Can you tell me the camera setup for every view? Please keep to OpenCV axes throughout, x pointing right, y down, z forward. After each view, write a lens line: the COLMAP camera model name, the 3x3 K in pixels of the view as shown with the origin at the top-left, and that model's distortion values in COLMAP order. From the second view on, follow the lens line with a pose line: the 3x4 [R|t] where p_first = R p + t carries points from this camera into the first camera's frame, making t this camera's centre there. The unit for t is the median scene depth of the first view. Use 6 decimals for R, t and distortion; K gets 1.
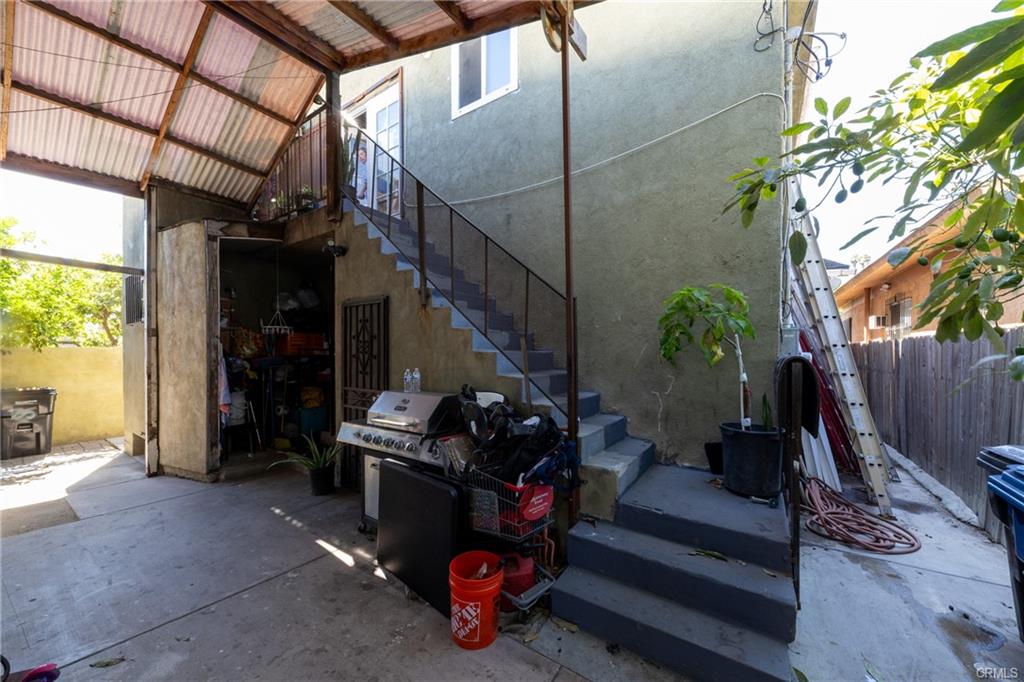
lens RADIAL K [[377.5, 0, 514.5], [0, 377.5, 353.8], [0, 0, 1]] dist [0.000155, 0.000014]
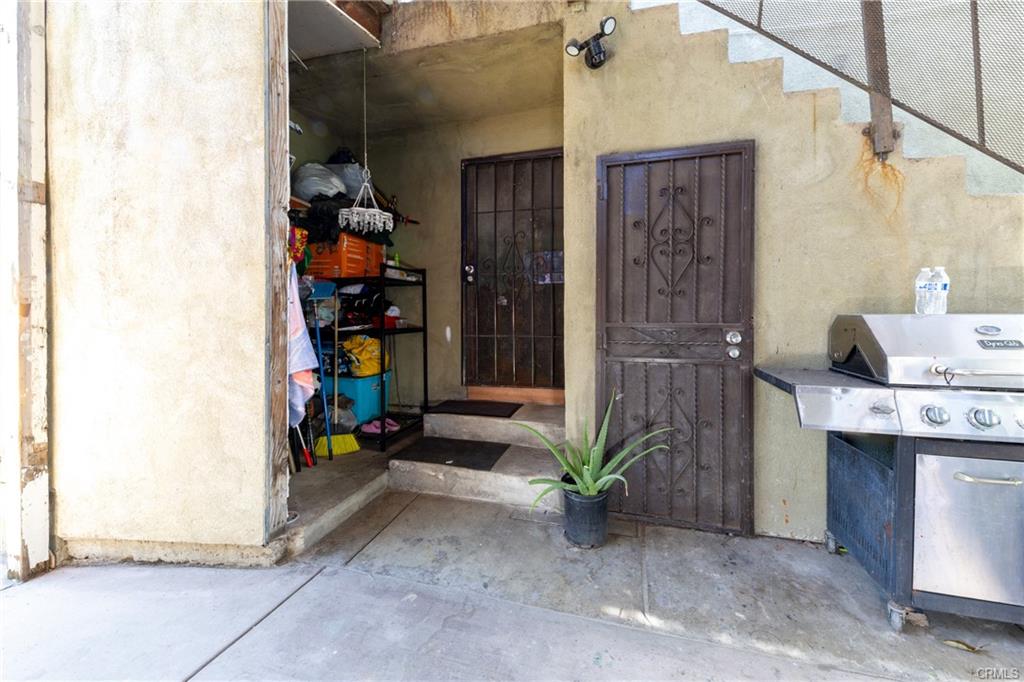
lens RADIAL K [[377.9, 0, 507.9], [0, 377.9, 318.5], [0, 0, 1]] dist [-0.000509, -0.000062]
pose [[0.939120, -0.002994, 0.343575, -0.695355], [0.003814, 0.999991, -0.001710, 0.076894], [-0.343567, 0.002916, 0.939124, 0.522661]]
